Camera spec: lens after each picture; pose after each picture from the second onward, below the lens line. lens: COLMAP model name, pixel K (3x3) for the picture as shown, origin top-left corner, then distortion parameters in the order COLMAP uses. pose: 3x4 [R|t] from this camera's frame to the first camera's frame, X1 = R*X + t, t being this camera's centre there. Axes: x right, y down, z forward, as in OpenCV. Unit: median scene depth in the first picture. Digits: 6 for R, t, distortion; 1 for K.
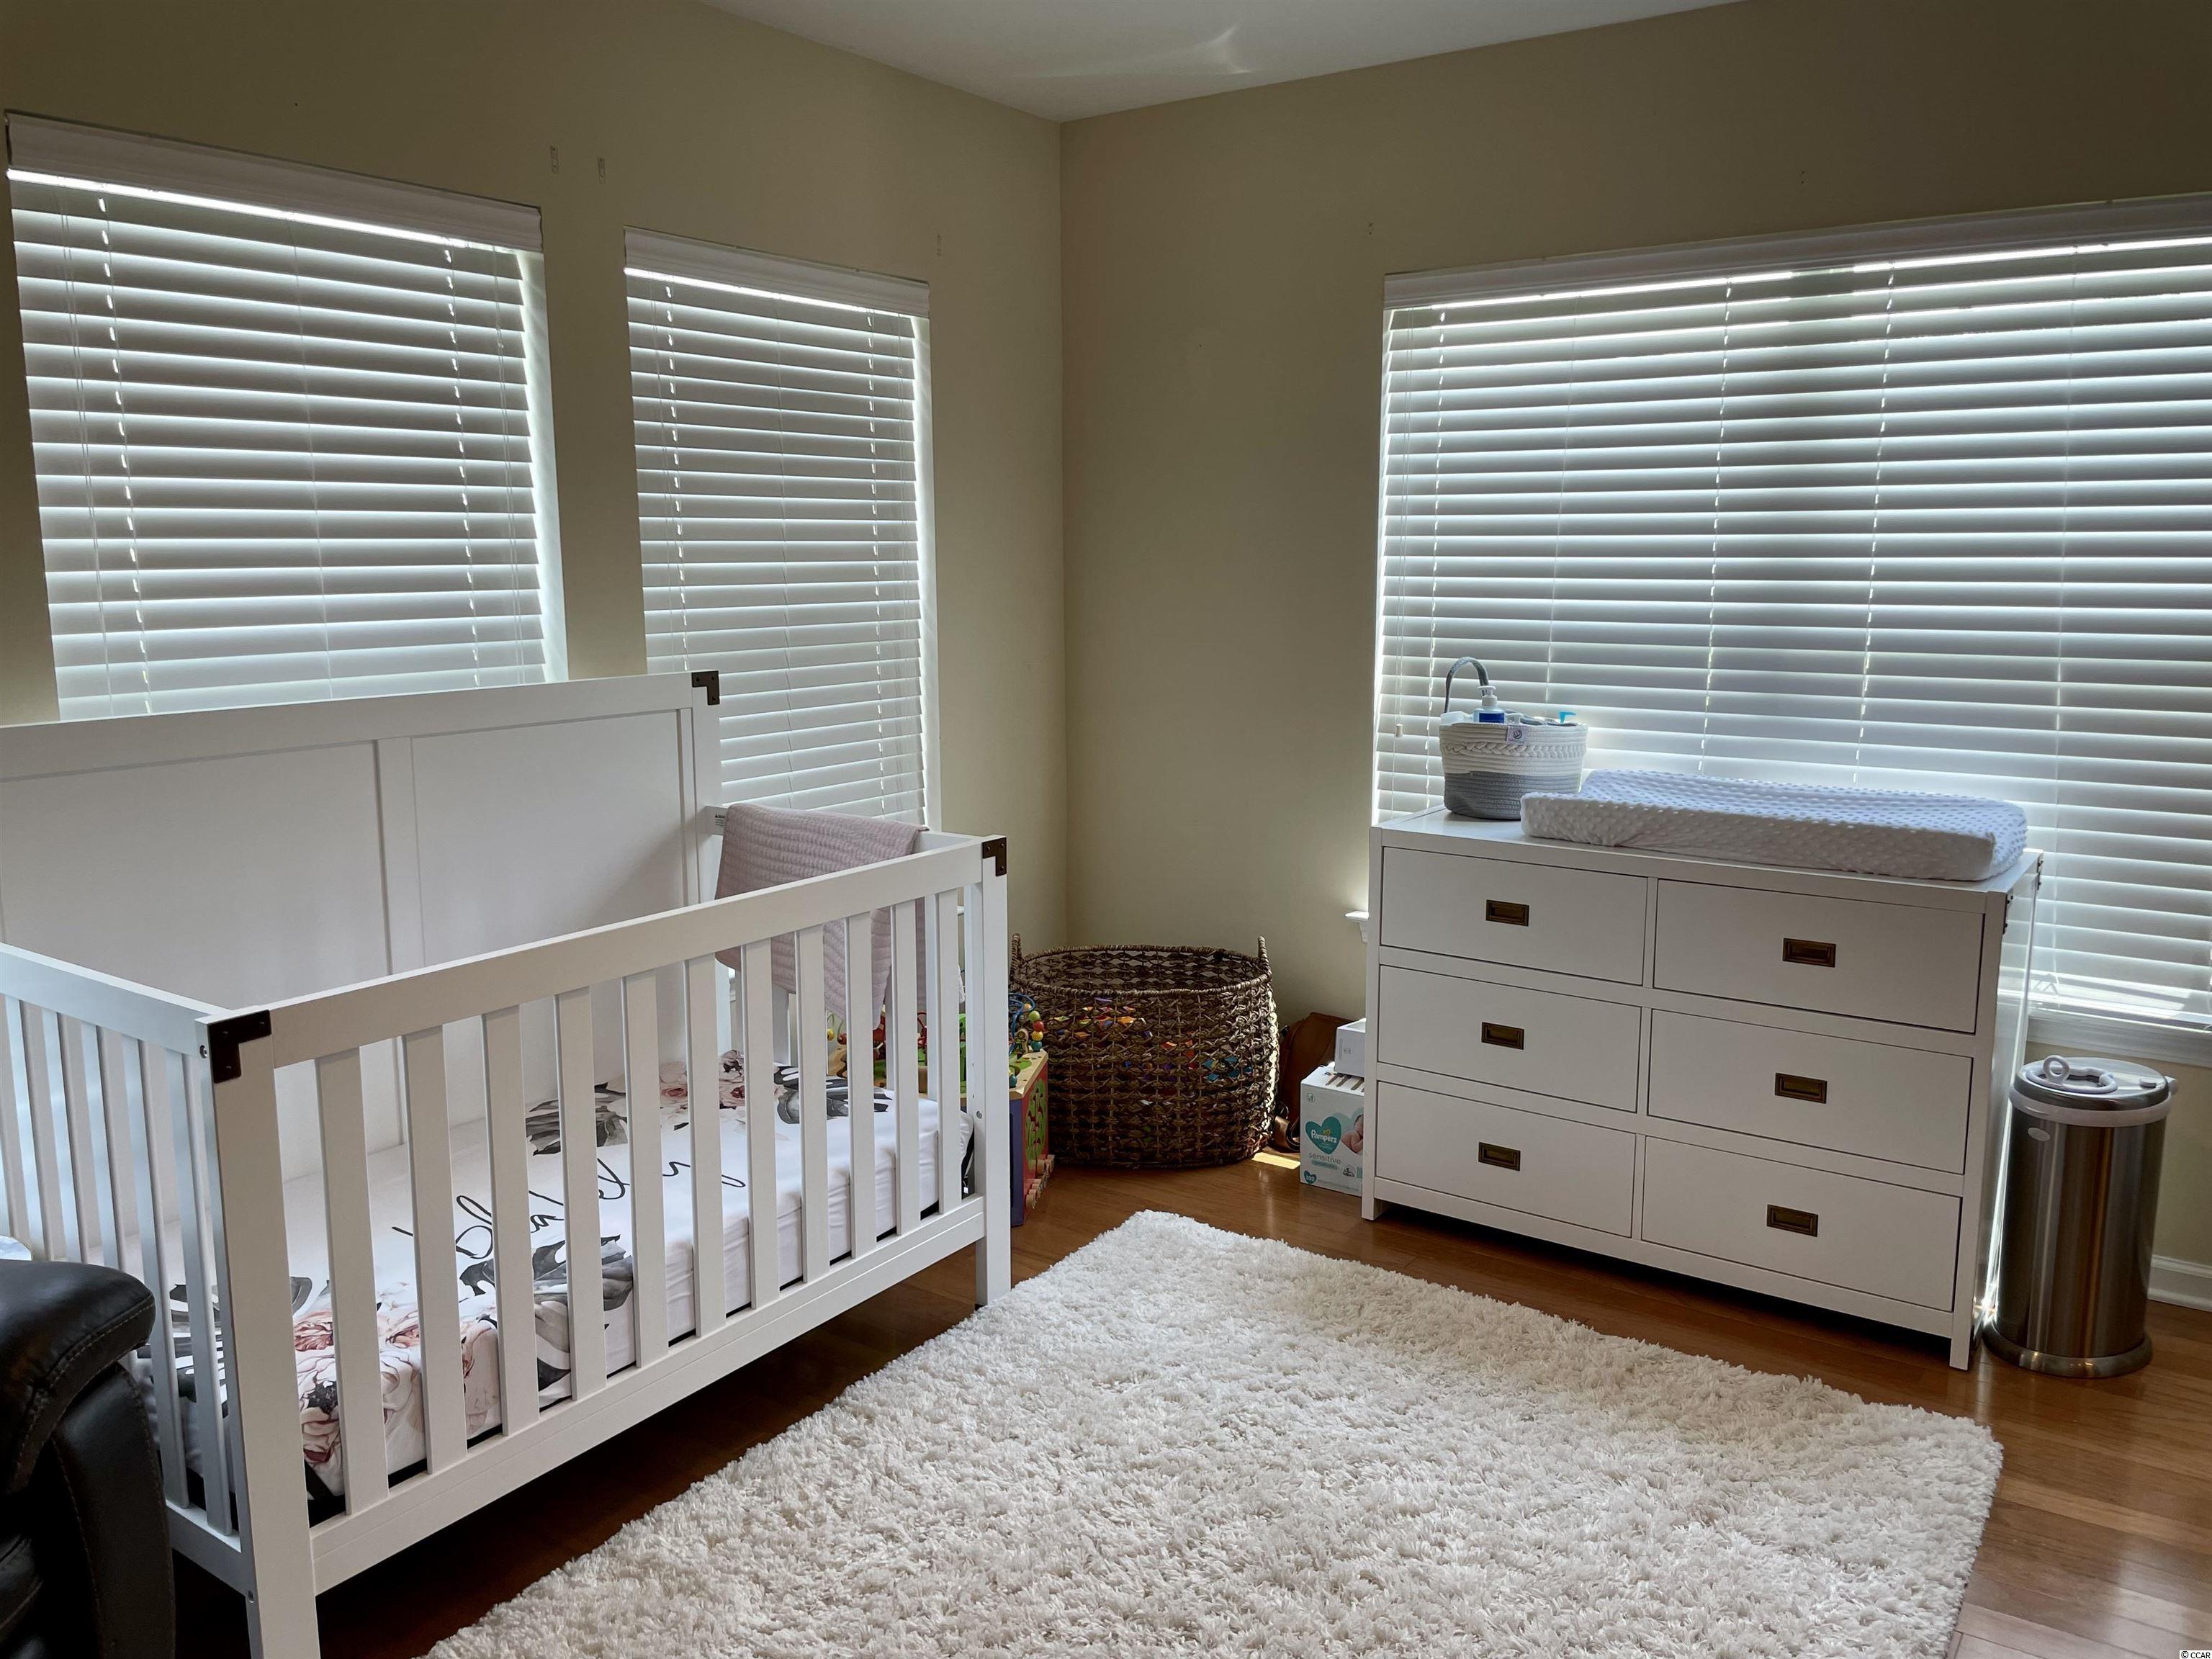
lens RADIAL K [[1681.8, 0, 1102.4], [0, 1681.8, 812.4], [0, 0, 1]] dist [0.088010, -0.120283]
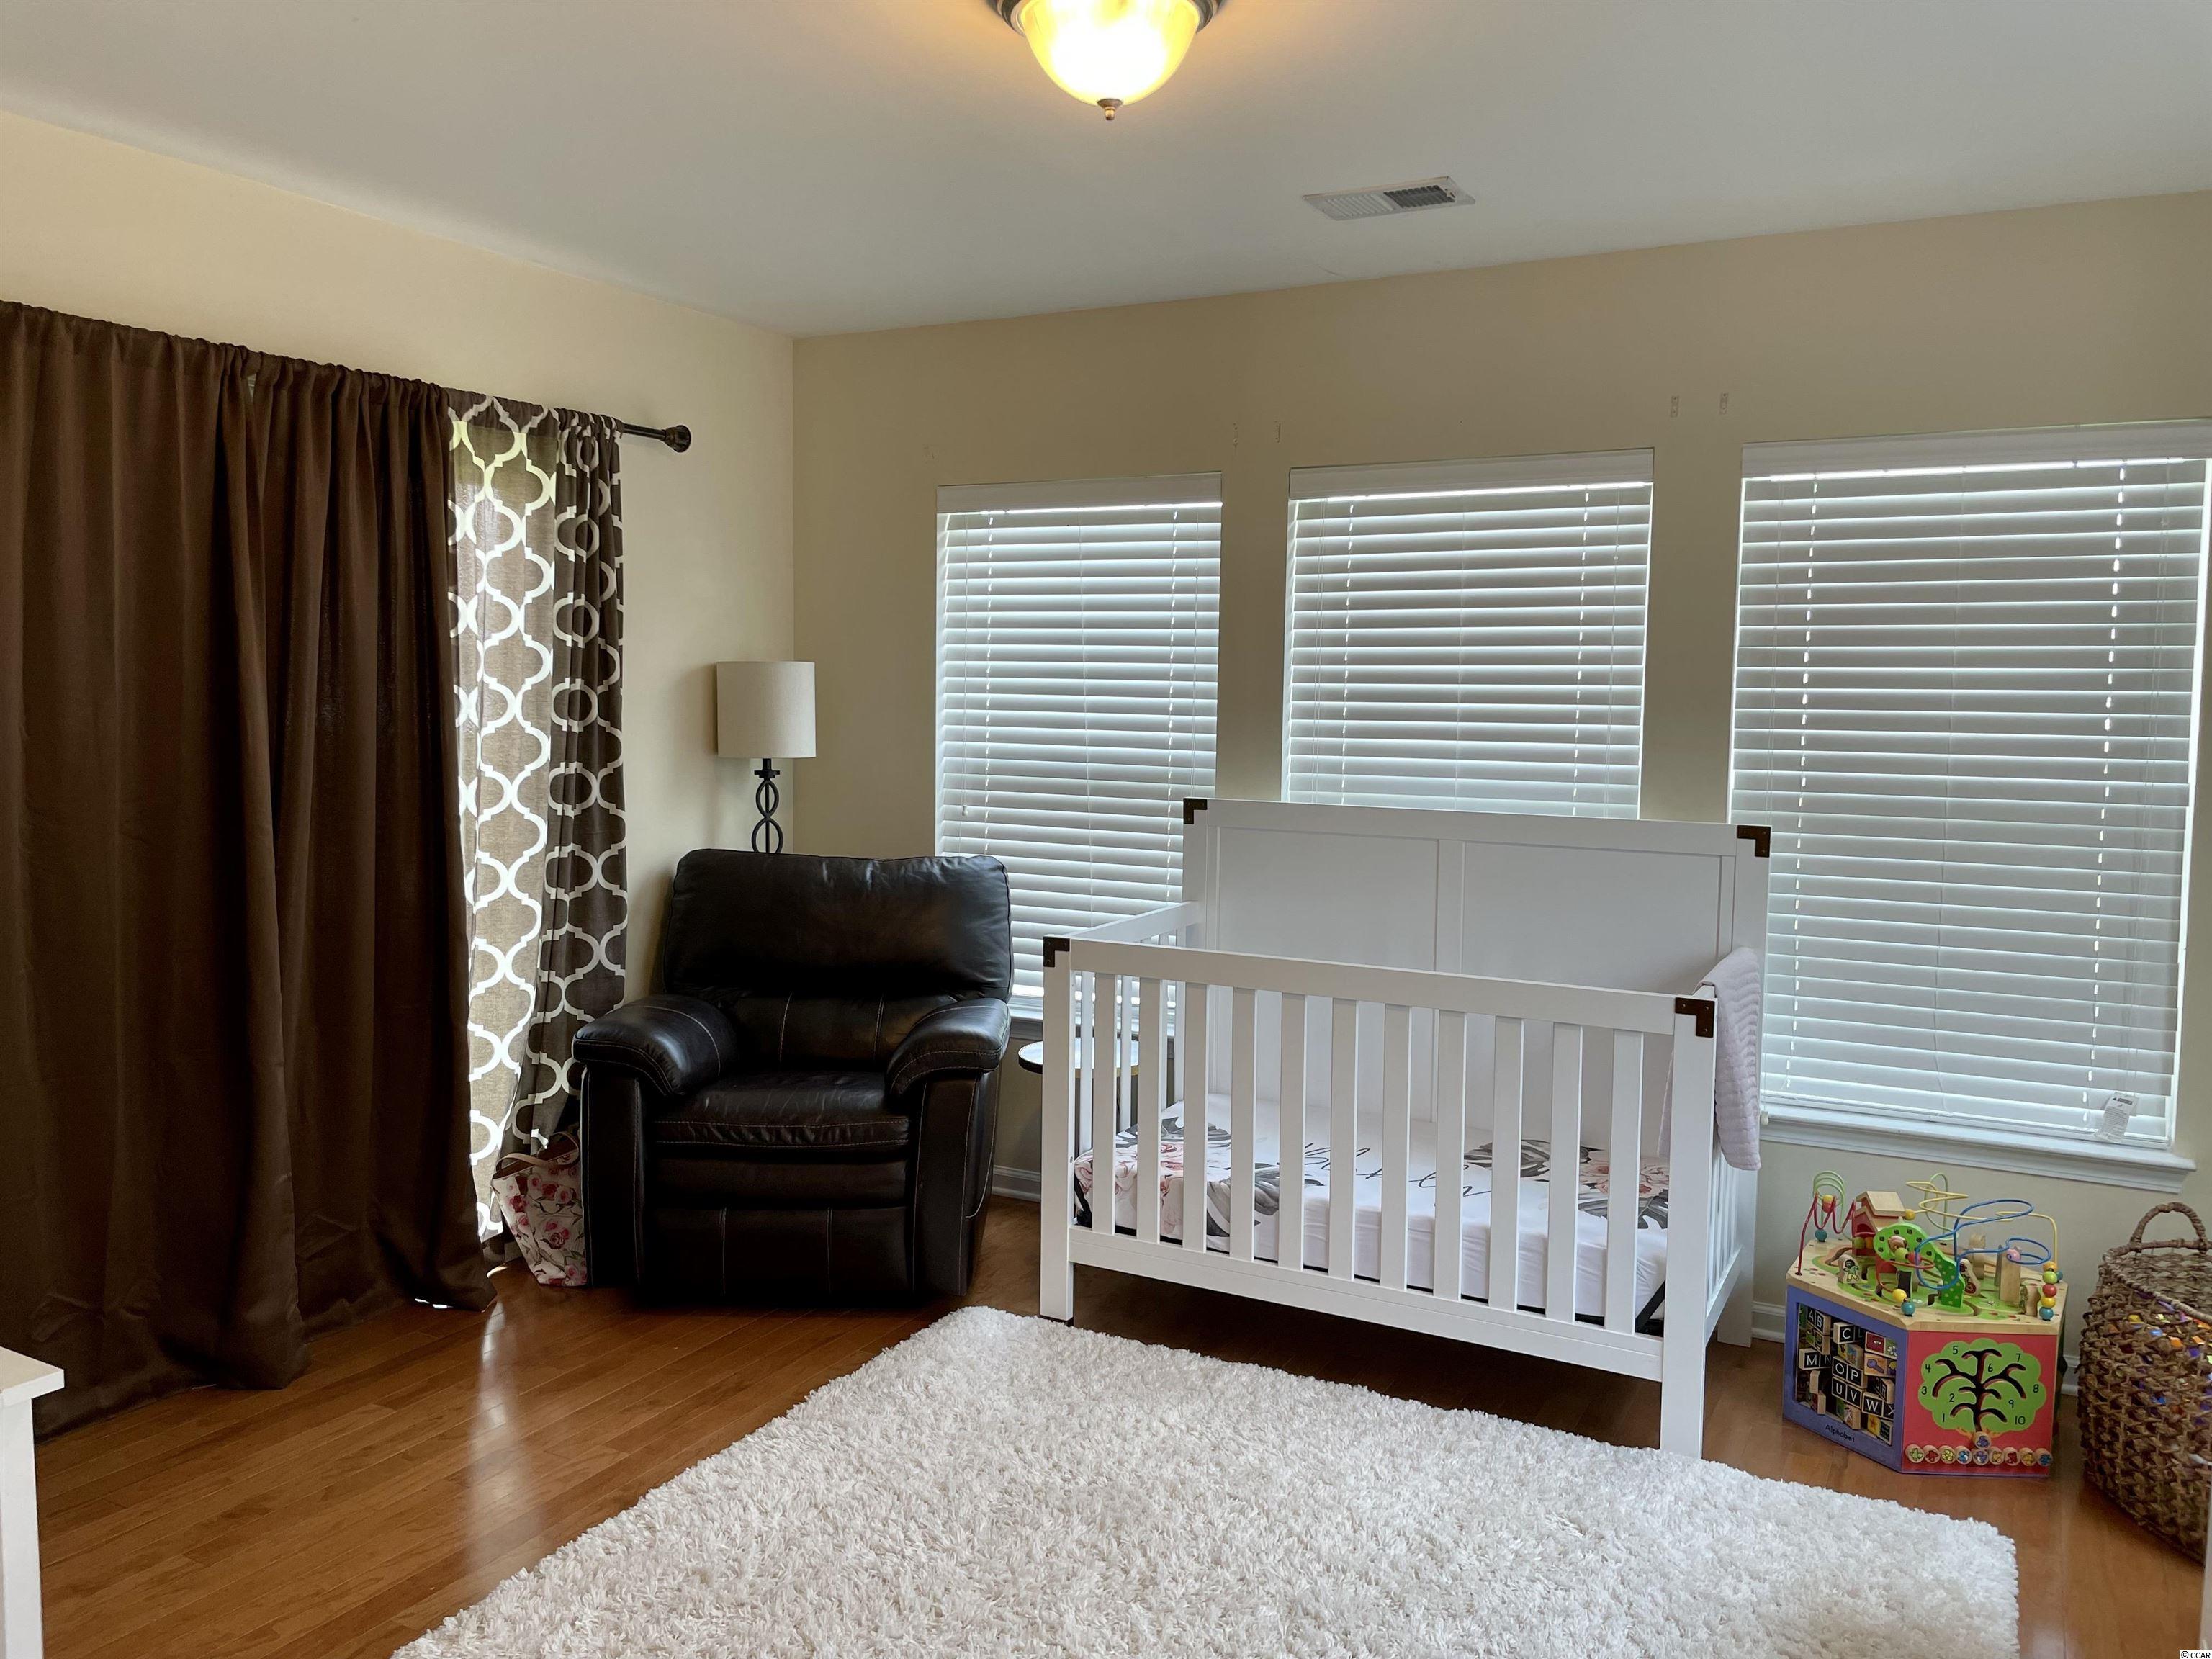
lens RADIAL K [[1681.8, 0, 1105.3], [0, 1681.8, 808.2], [0, 0, 1]] dist [0.088010, -0.120283]
pose [[0.115323, 0.078128, -0.990251, 0.856964], [-0.170405, 0.983679, 0.057764, -0.091073], [0.978602, 0.162082, 0.126755, 0.465273]]
